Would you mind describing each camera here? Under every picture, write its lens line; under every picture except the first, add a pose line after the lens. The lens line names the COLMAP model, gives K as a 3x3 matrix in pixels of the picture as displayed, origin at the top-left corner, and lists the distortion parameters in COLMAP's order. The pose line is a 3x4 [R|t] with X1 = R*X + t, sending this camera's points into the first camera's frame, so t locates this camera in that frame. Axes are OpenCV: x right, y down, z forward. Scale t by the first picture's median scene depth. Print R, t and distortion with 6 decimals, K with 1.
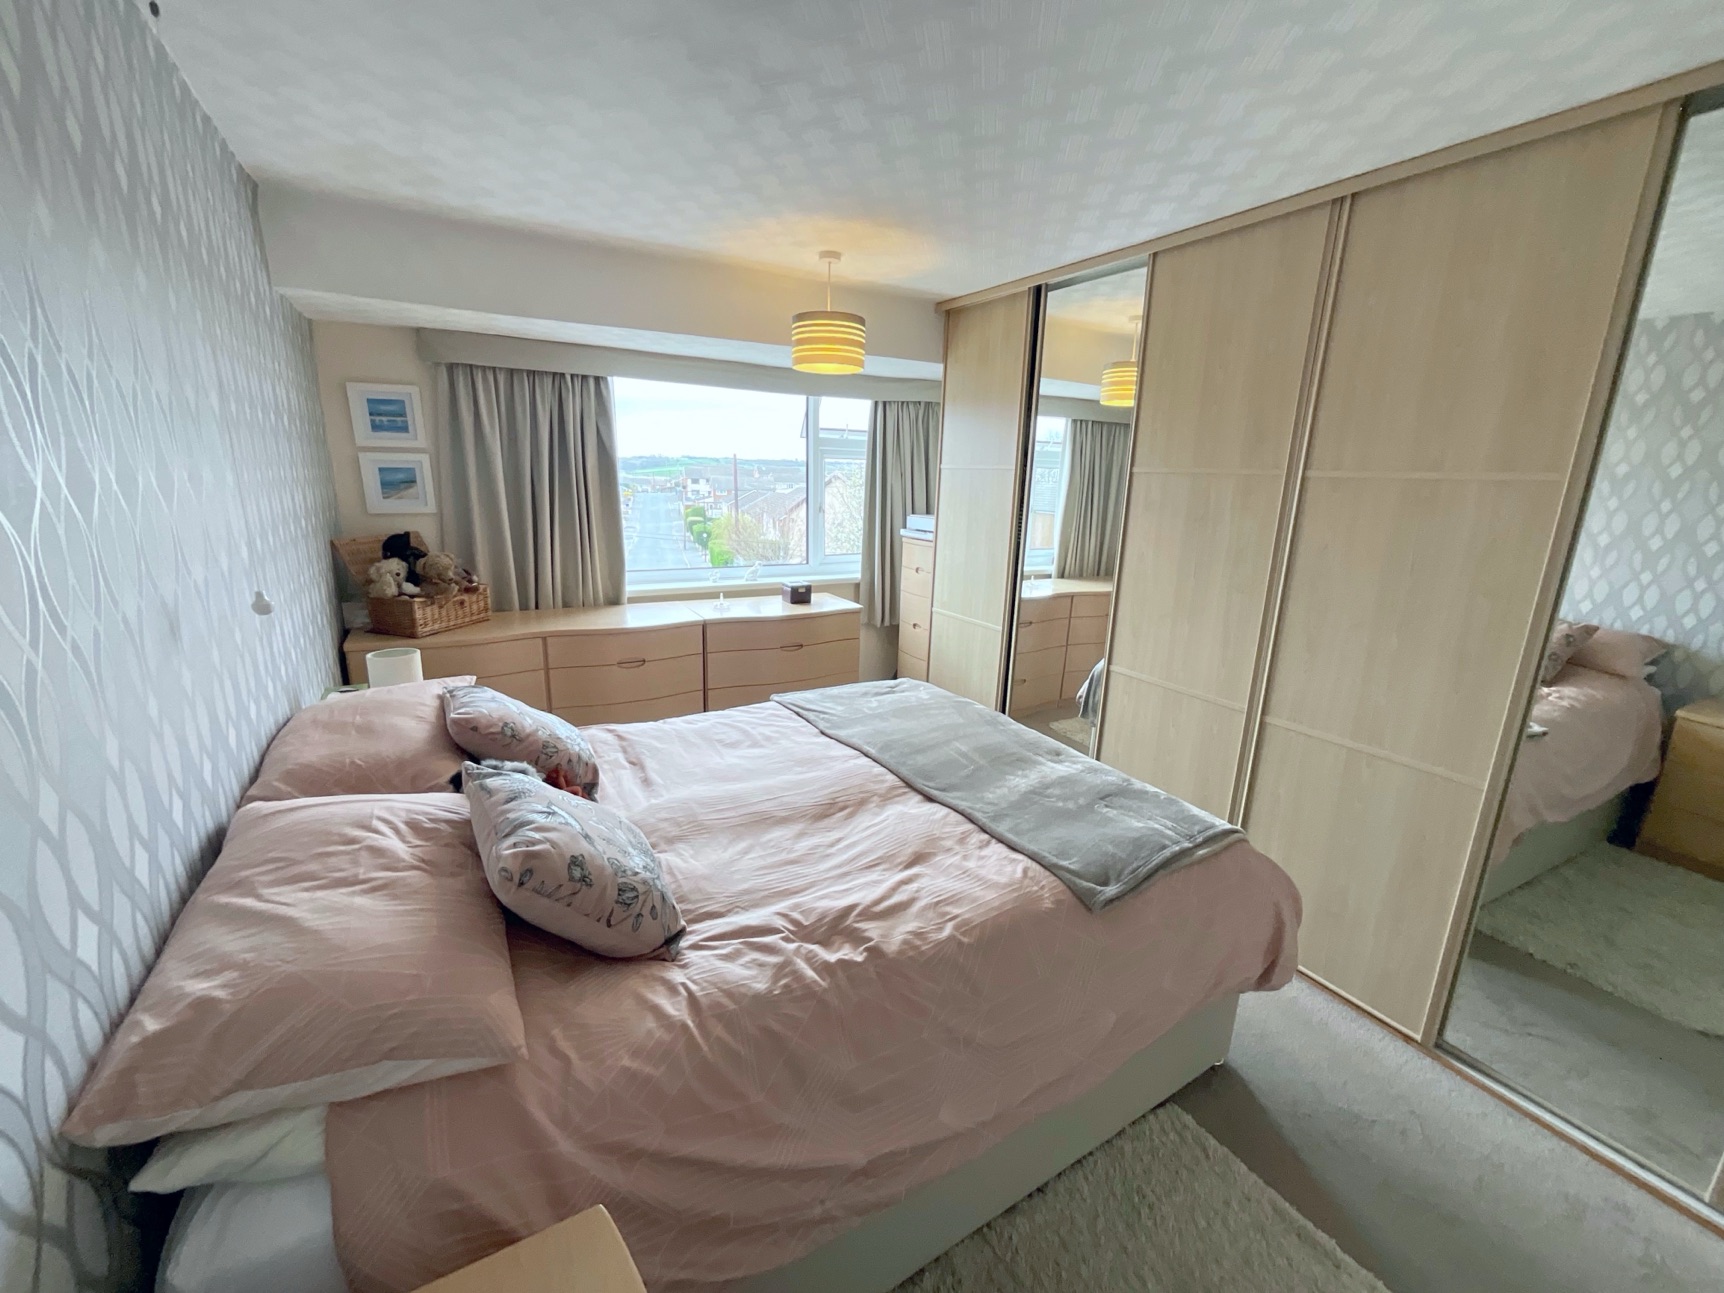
lens RADIAL K [[698.3, 0, 862.9], [0, 698.3, 646.6], [0, 0, 1]] dist [-0.009919, 0.006575]
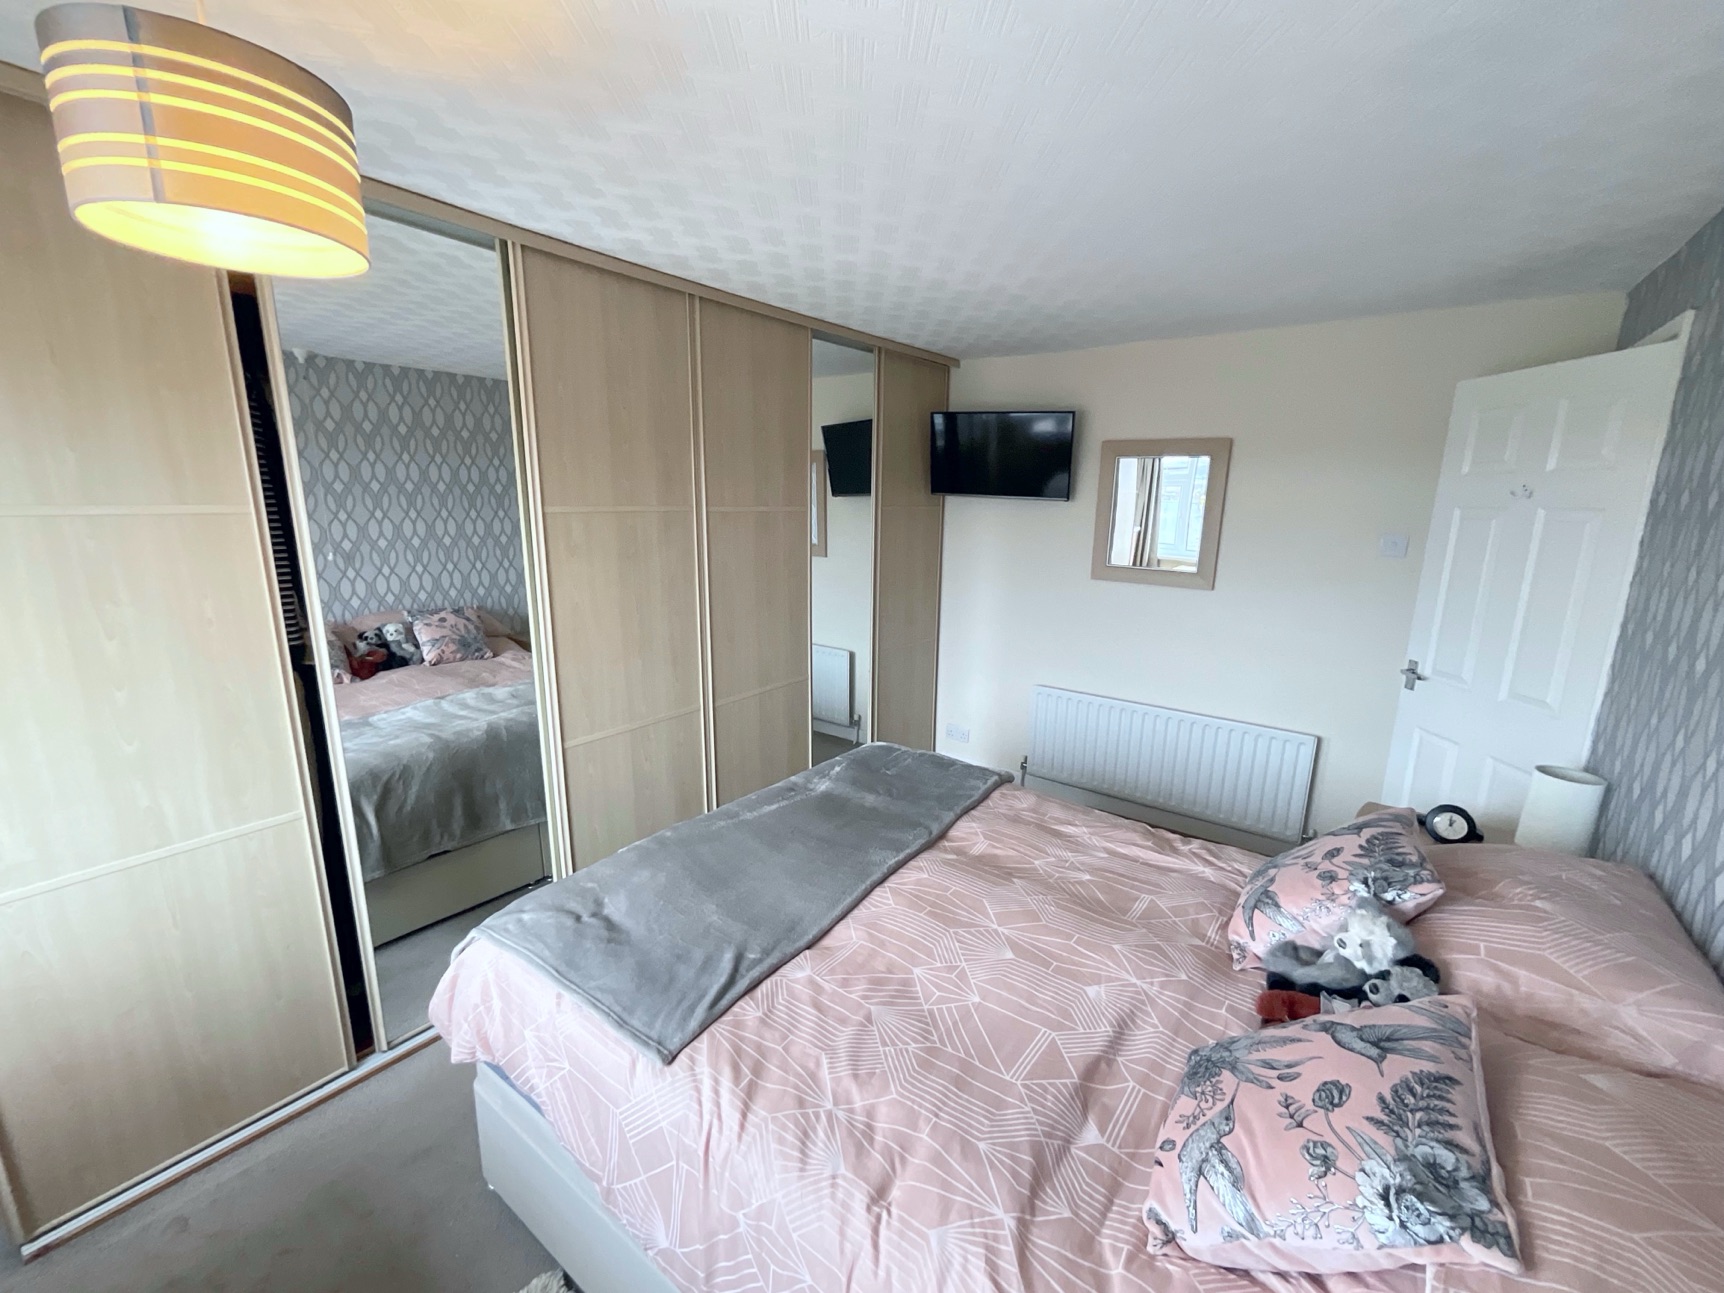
lens RADIAL K [[697.7, 0, 860.8], [0, 697.7, 643.2], [0, 0, 1]] dist [-0.004773, 0.000093]
pose [[-0.340644, -0.236159, 0.910050, -0.545122], [0.241494, 0.913488, 0.327446, -0.301295], [-0.908649, 0.331314, -0.254143, 0.962251]]
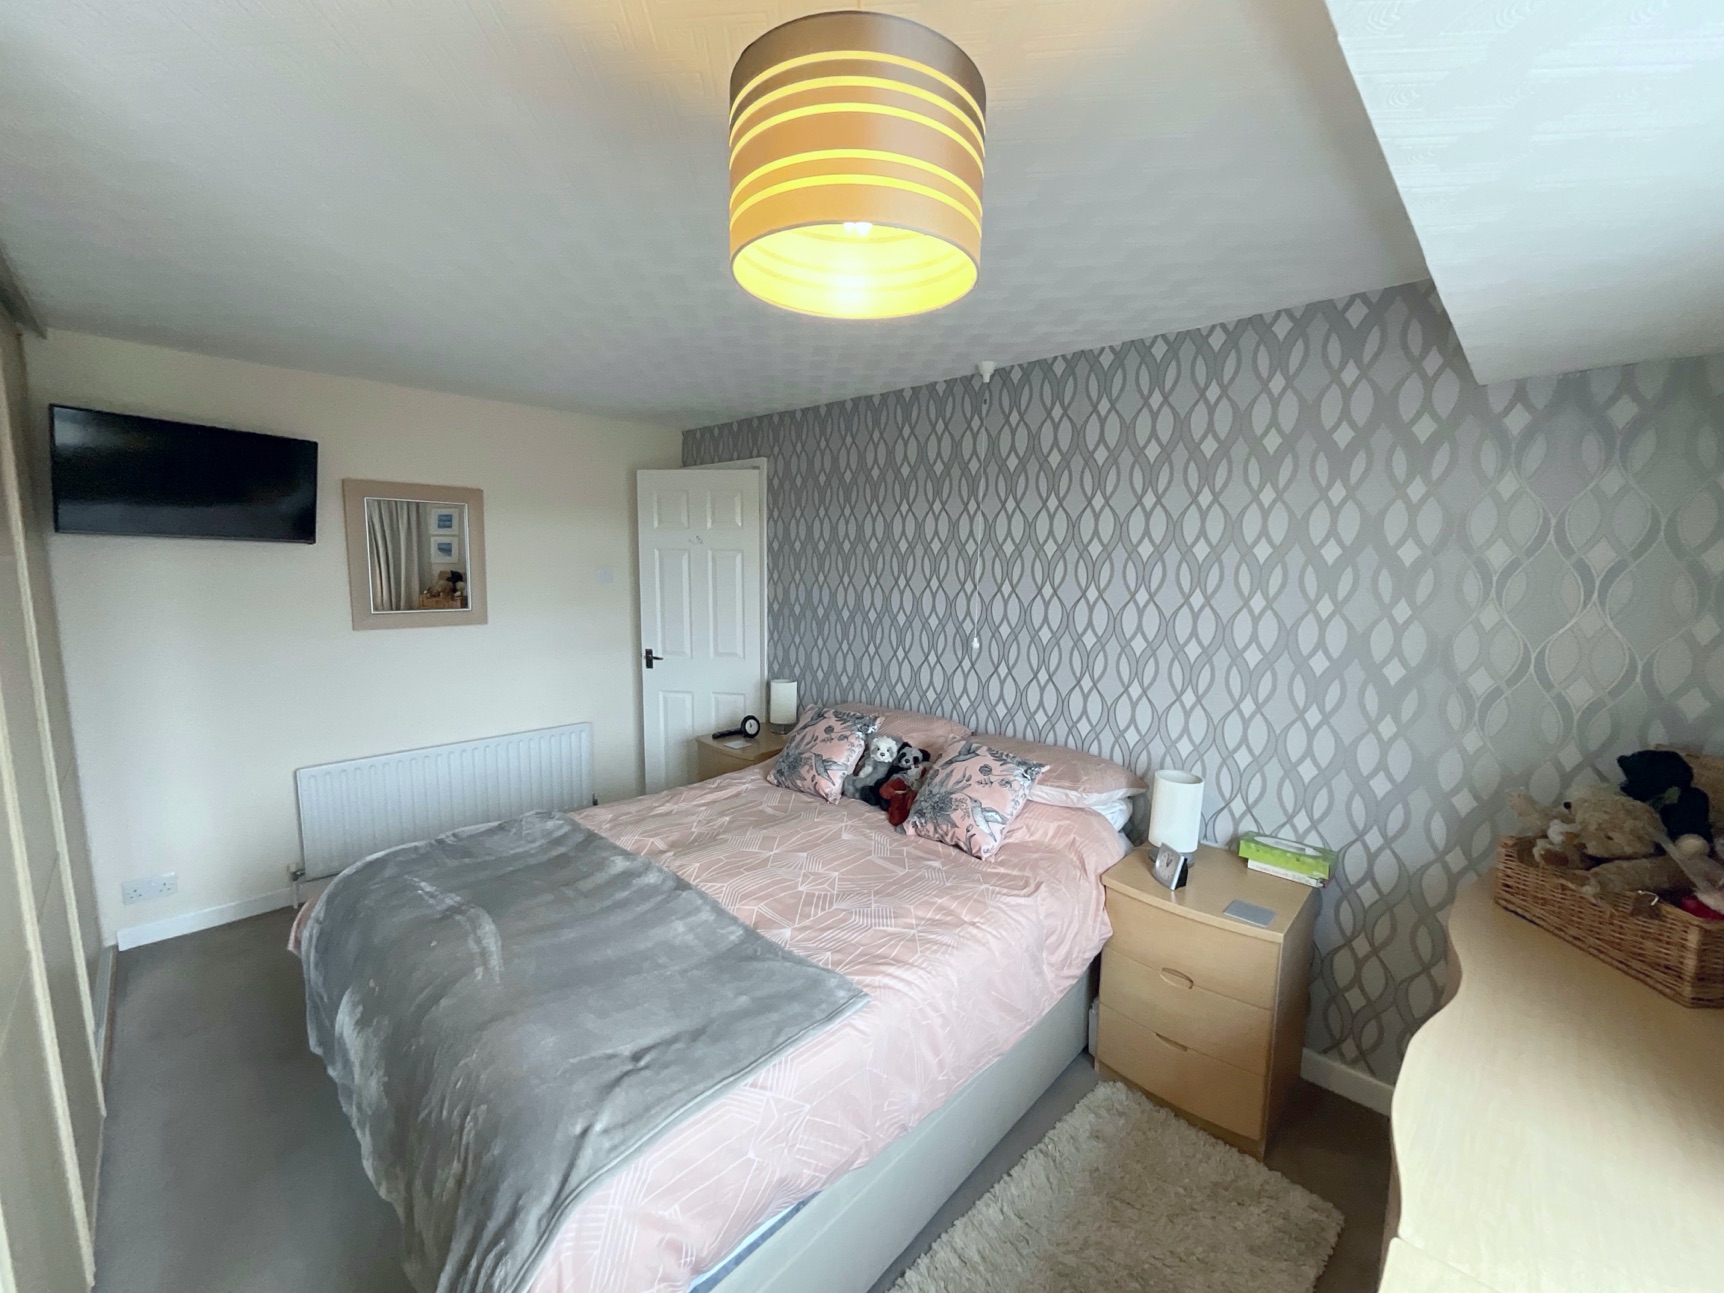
lens RADIAL K [[697.7, 0, 860.8], [0, 697.7, 643.2], [0, 0, 1]] dist [-0.004773, 0.000093]
pose [[-0.974226, -0.024497, -0.224241, -0.005330], [-0.112417, 0.914570, 0.388489, -0.414788], [0.195567, 0.403684, -0.893752, 1.446626]]
